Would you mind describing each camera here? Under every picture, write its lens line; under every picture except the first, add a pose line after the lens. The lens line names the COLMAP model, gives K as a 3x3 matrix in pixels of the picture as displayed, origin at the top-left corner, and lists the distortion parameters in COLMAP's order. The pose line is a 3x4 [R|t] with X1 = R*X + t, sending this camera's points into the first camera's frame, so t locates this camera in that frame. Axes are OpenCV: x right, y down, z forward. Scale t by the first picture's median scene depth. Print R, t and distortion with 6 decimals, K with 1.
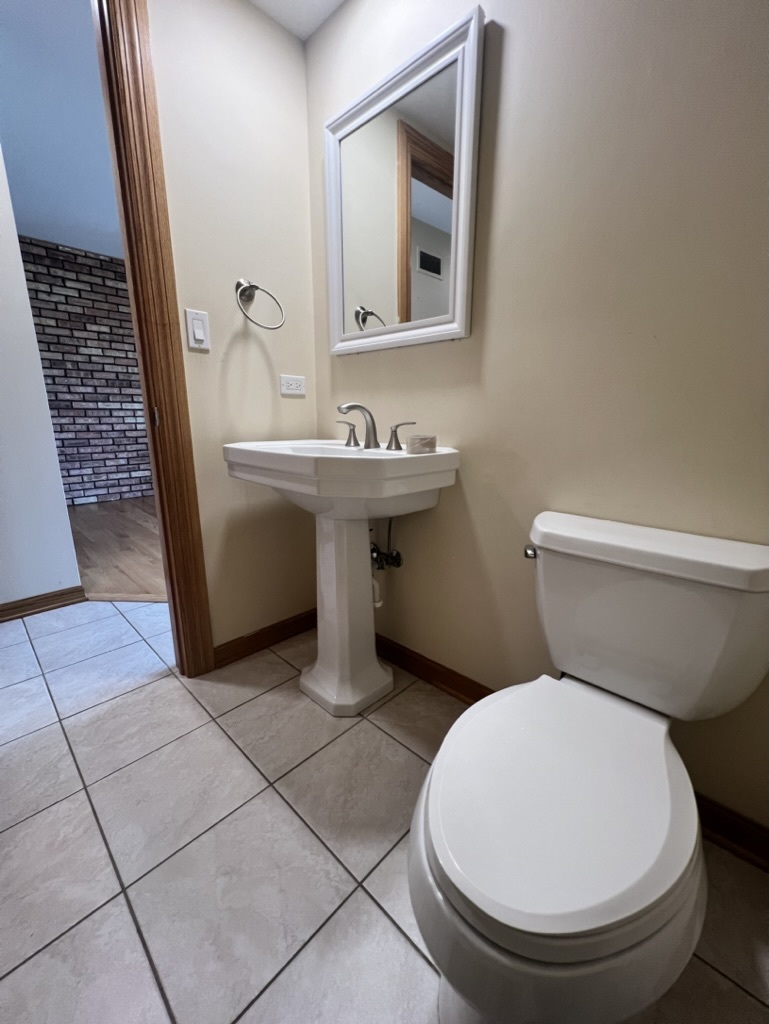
lens RADIAL K [[407.7, 0, 384.5], [0, 407.7, 512.0], [0, 0, 1]] dist [0.001934, -0.000117]
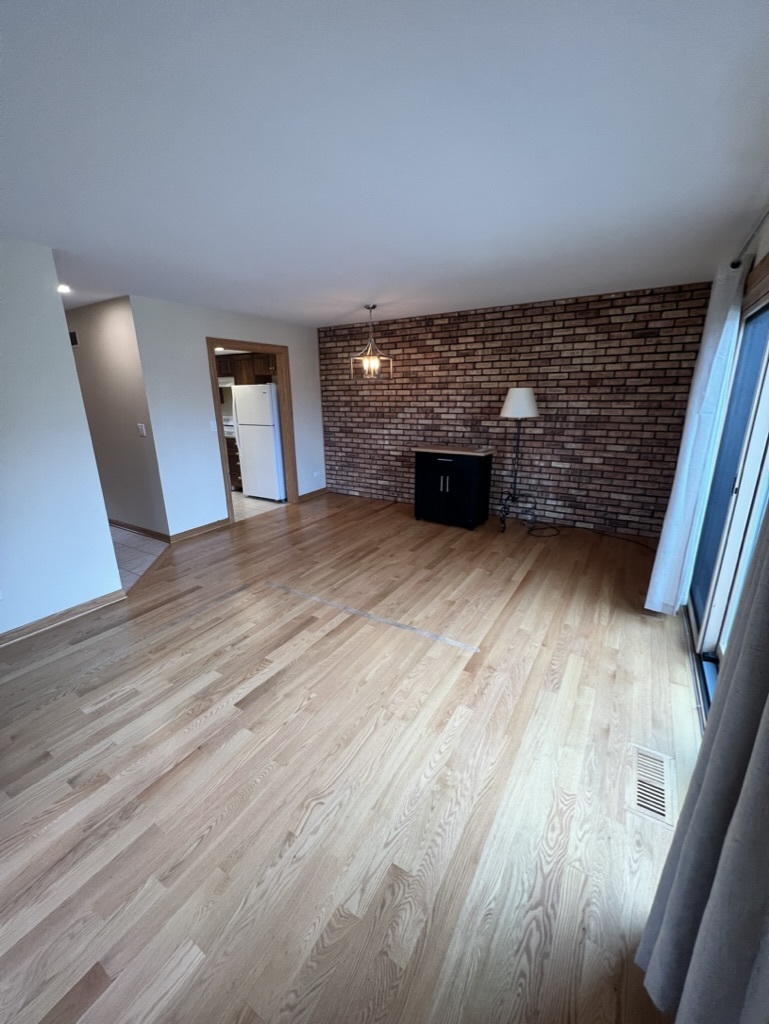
lens RADIAL K [[407.7, 0, 384.5], [0, 407.7, 512.0], [0, 0, 1]] dist [0.001934, -0.000117]
pose [[0.207599, 0.262673, -0.942287, 0.710736], [-0.220514, 0.951045, 0.216532, -0.311985], [0.953035, 0.162836, 0.255359, 0.746027]]
